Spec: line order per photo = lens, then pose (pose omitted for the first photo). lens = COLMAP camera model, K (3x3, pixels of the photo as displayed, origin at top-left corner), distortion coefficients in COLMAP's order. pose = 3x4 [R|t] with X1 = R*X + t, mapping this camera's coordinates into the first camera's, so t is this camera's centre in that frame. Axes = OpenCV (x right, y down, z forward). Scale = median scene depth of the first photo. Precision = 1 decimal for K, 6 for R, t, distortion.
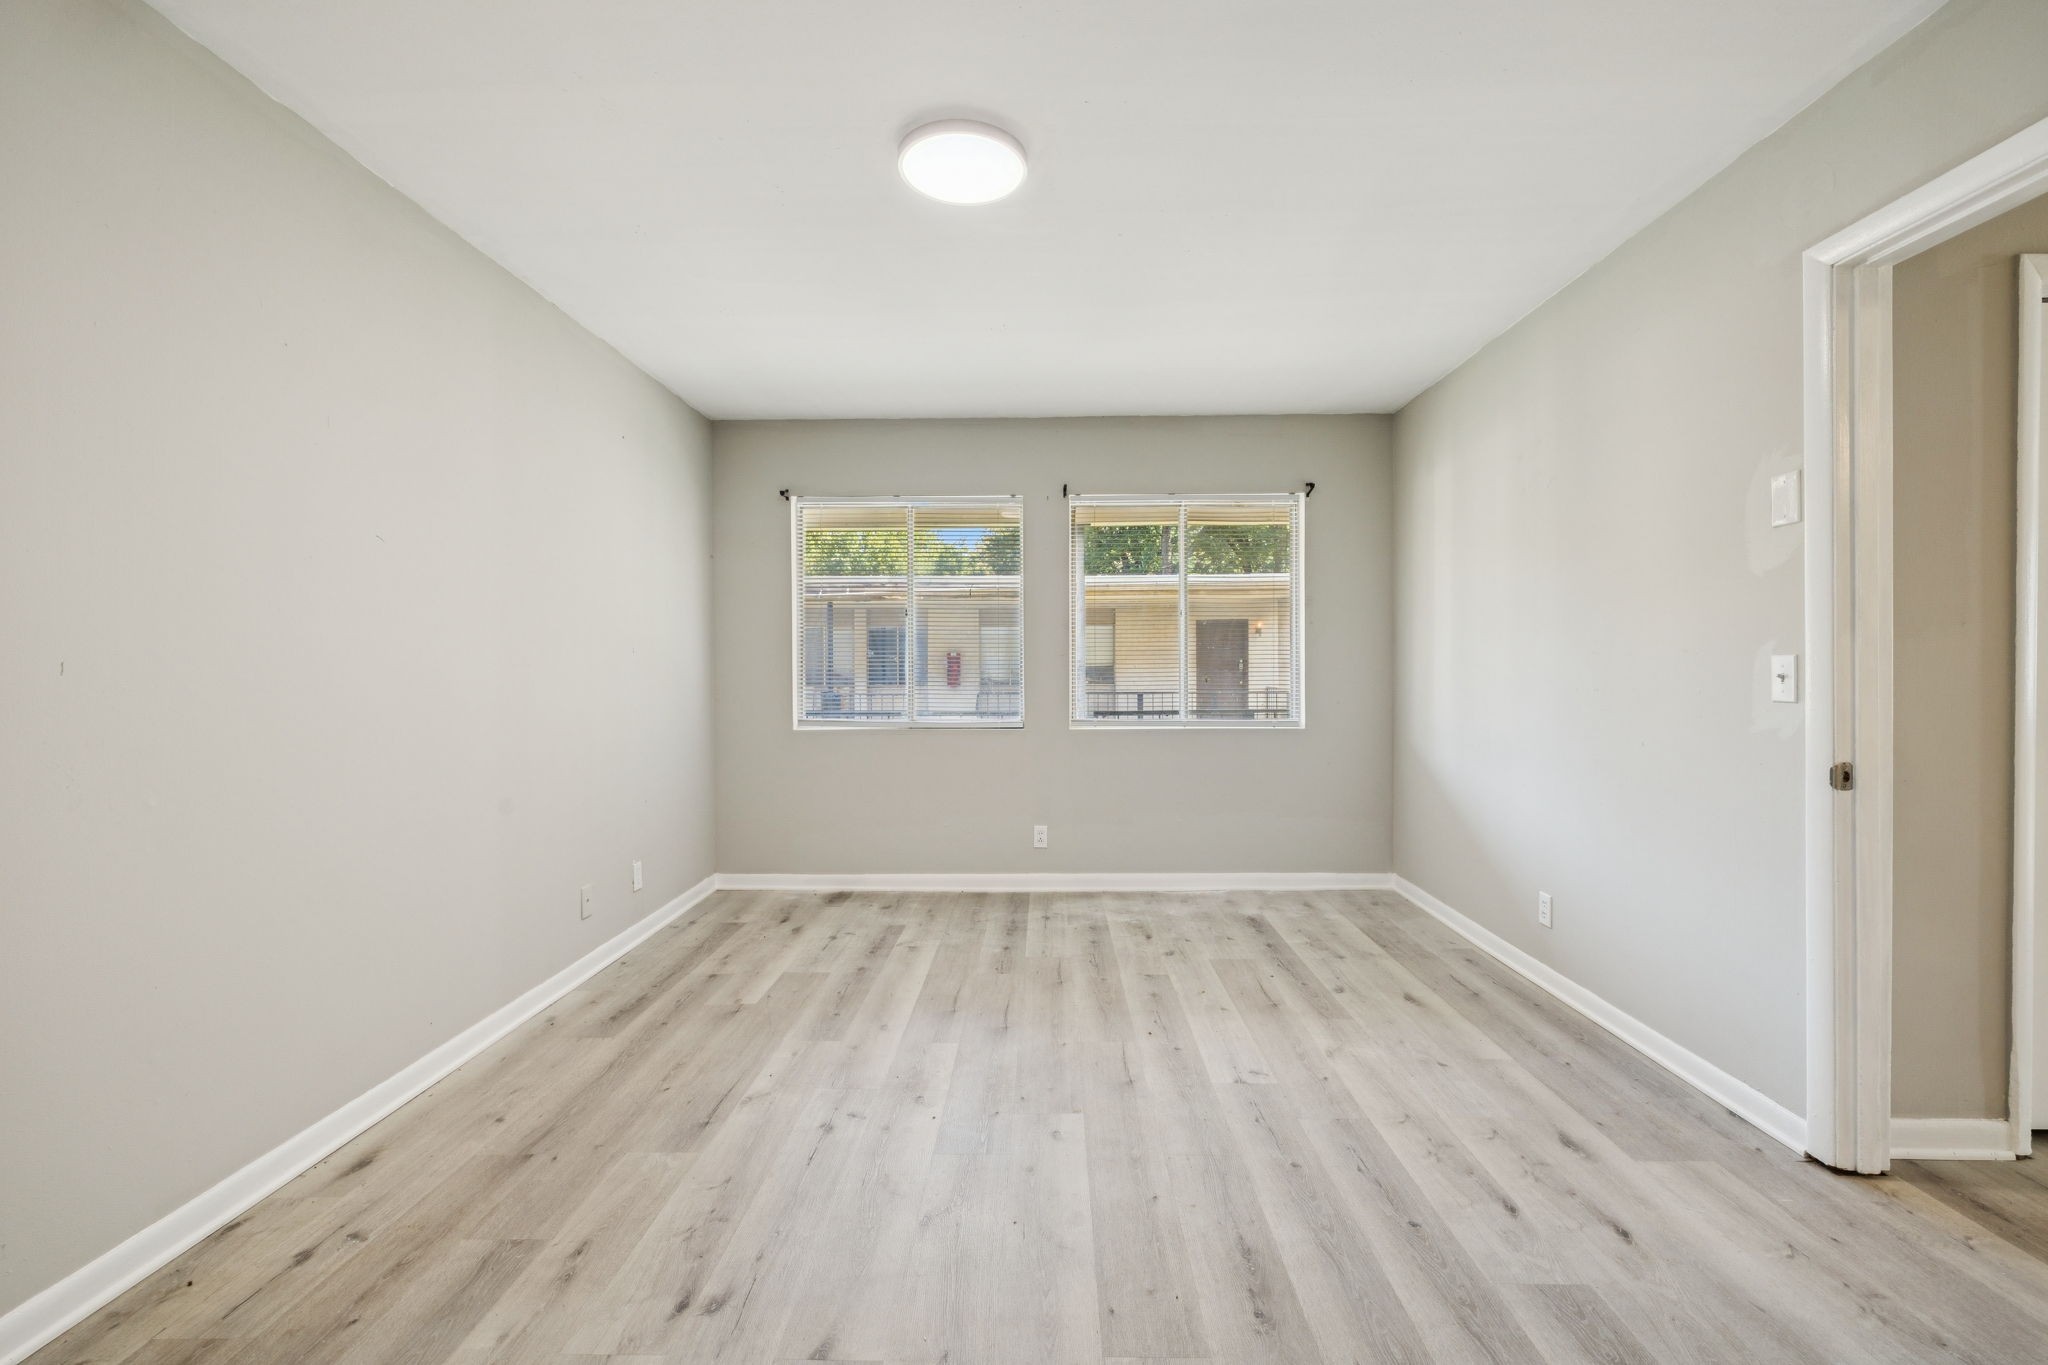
lens RADIAL K [[865.4, 0, 1018.7], [0, 865.4, 684.2], [0, 0, 1]] dist [-0.000825, 0.000177]
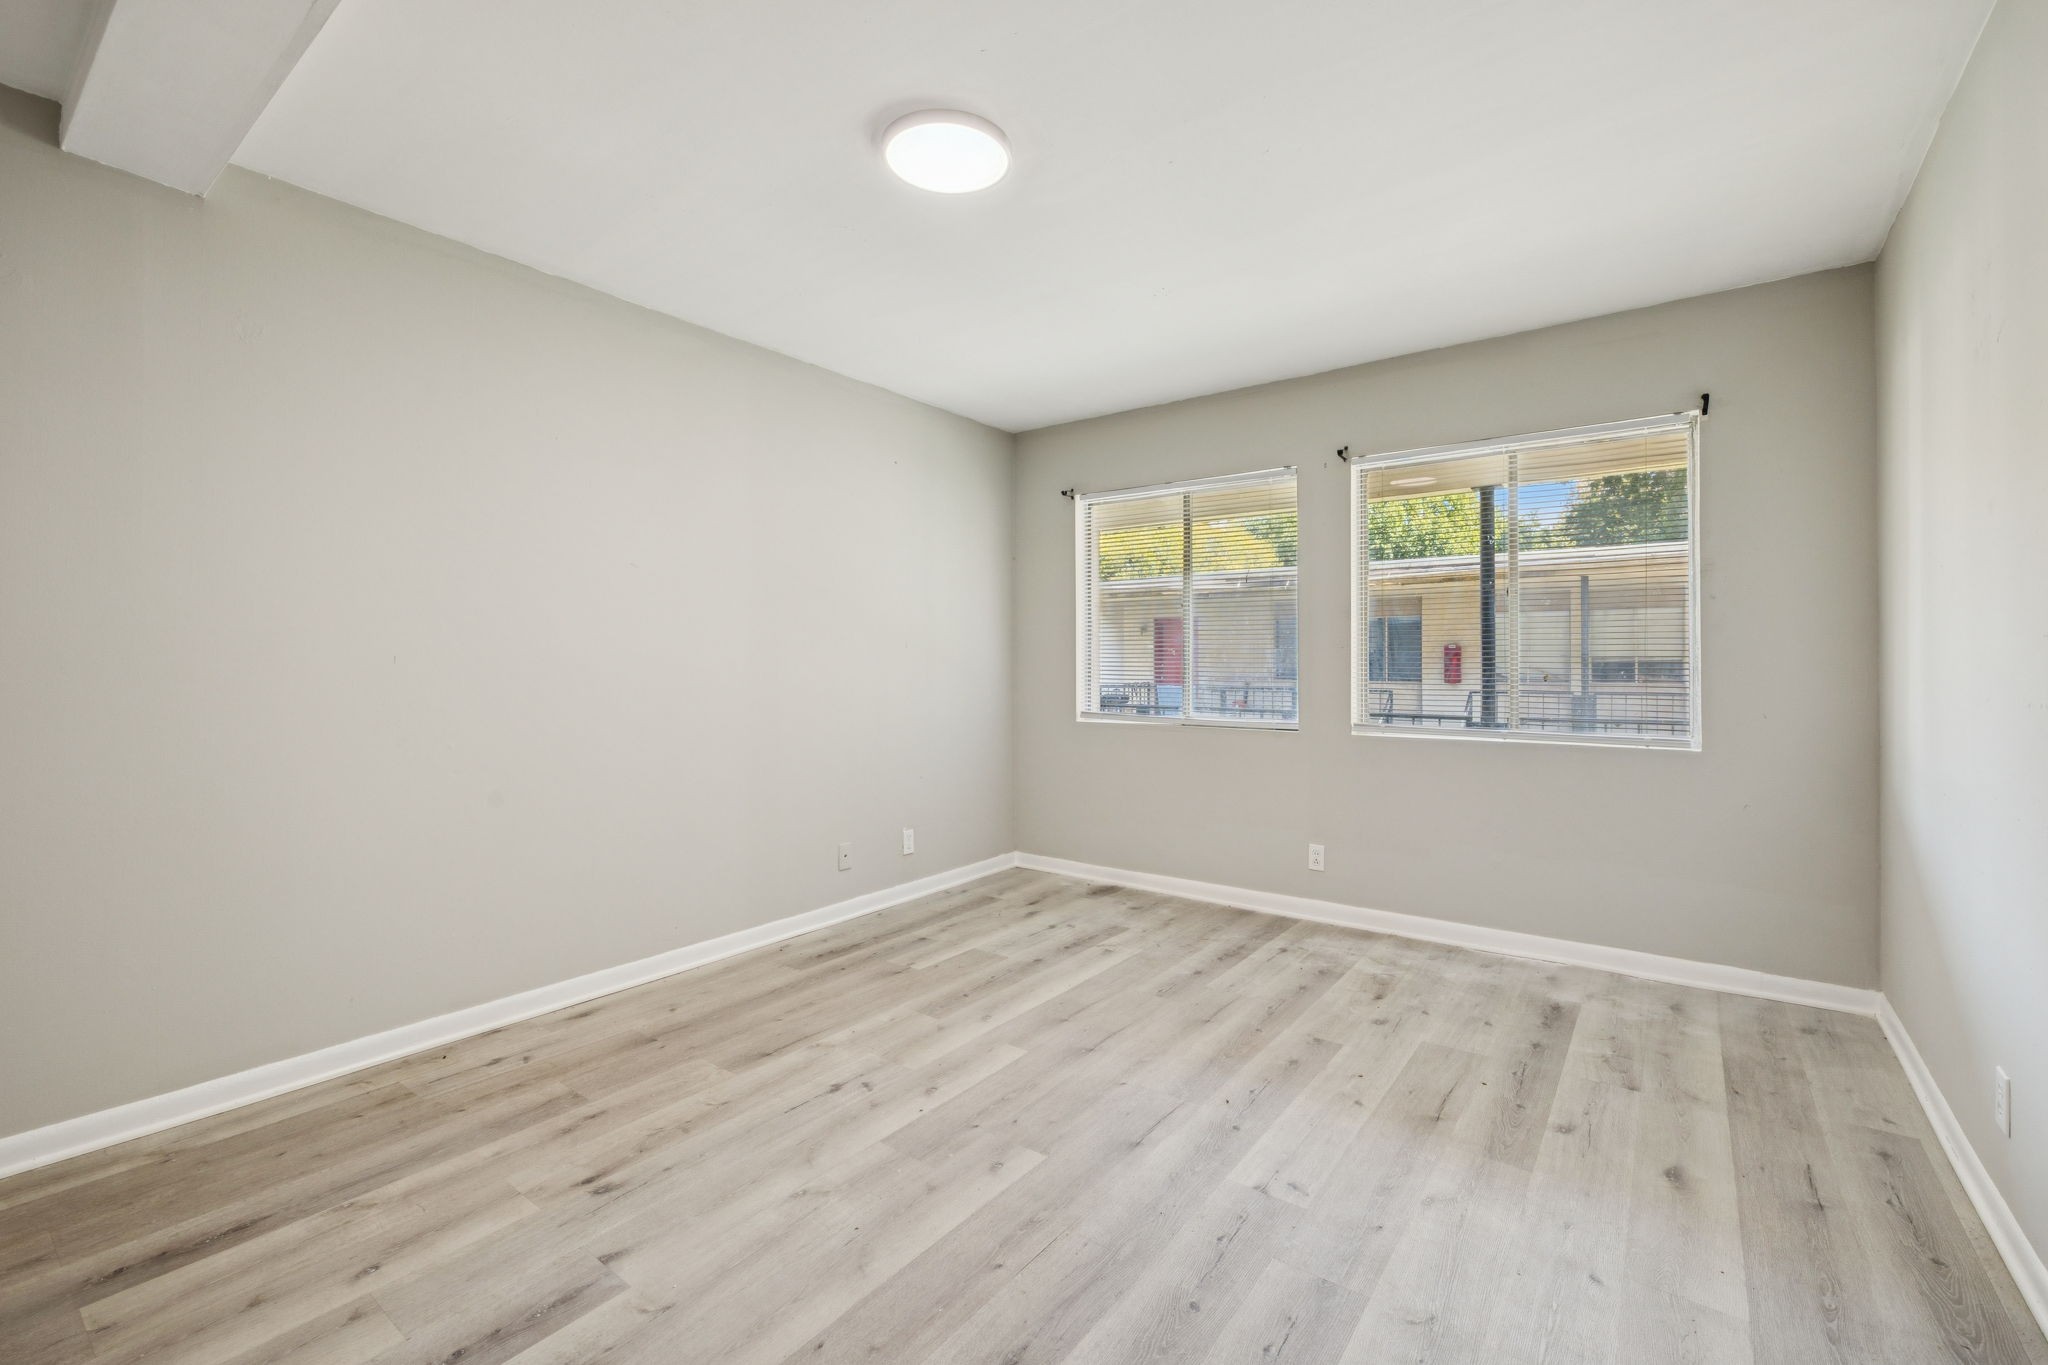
lens RADIAL K [[865.4, 0, 1014.5], [0, 865.4, 667.9], [0, 0, 1]] dist [-0.000825, 0.000177]
pose [[0.812133, 0.007795, -0.583420, 0.484255], [-0.014028, 0.999883, -0.006168, -0.005689], [0.583303, 0.013193, 0.812147, 0.206126]]
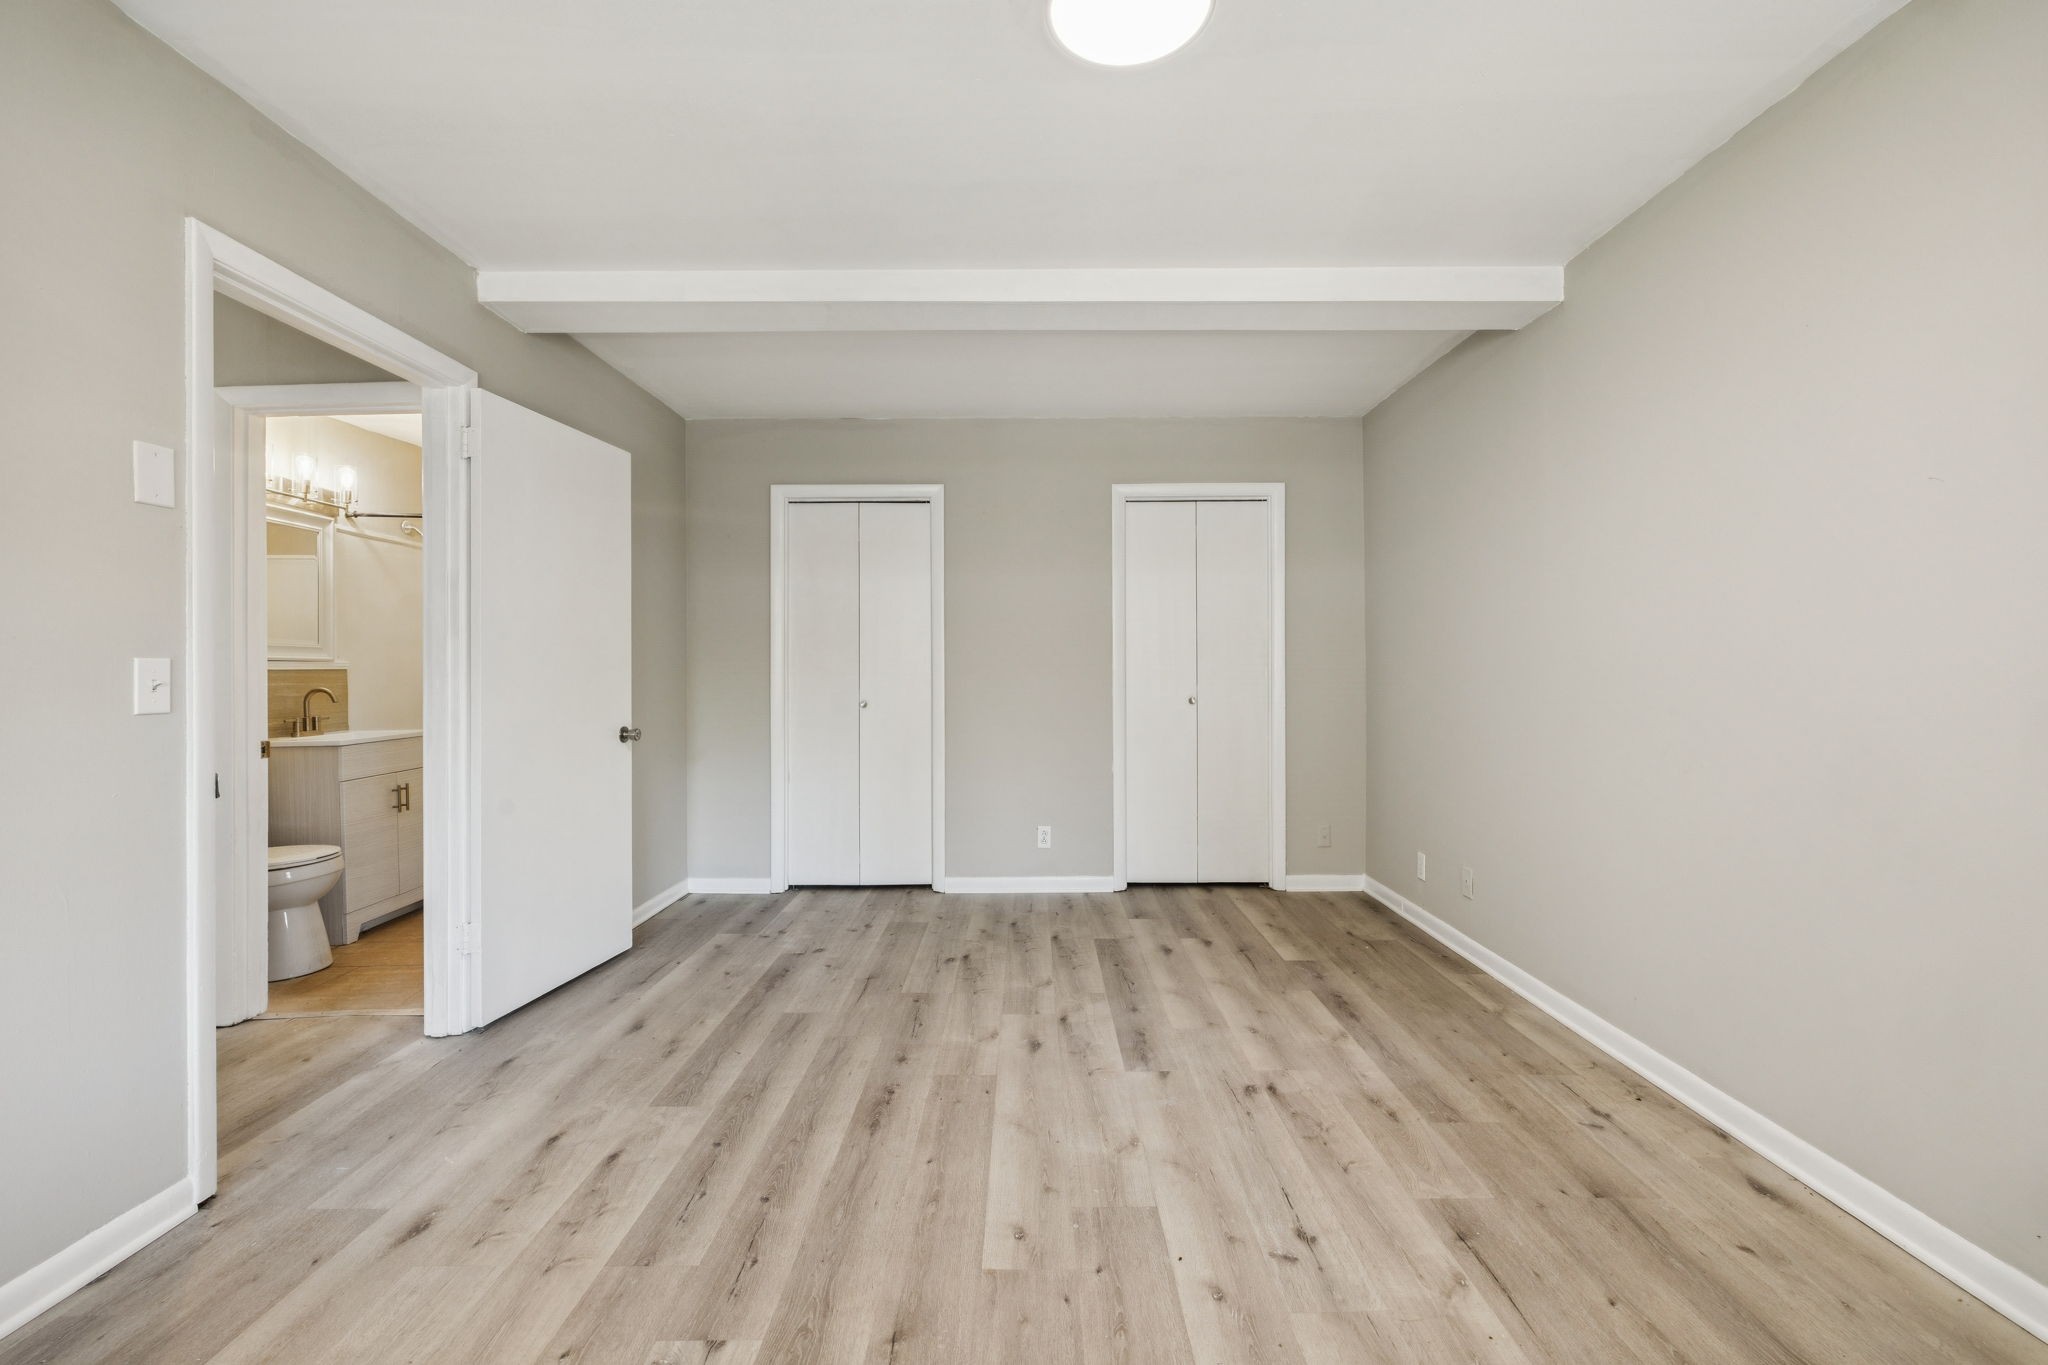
lens RADIAL K [[865.4, 0, 1040.9], [0, 865.4, 676.7], [0, 0, 1]] dist [-0.000825, 0.000177]
pose [[-0.998848, 0.009741, -0.046995, 0.045917], [0.008815, 0.999764, 0.019871, -0.019467], [0.047177, 0.019434, -0.998697, 1.475099]]
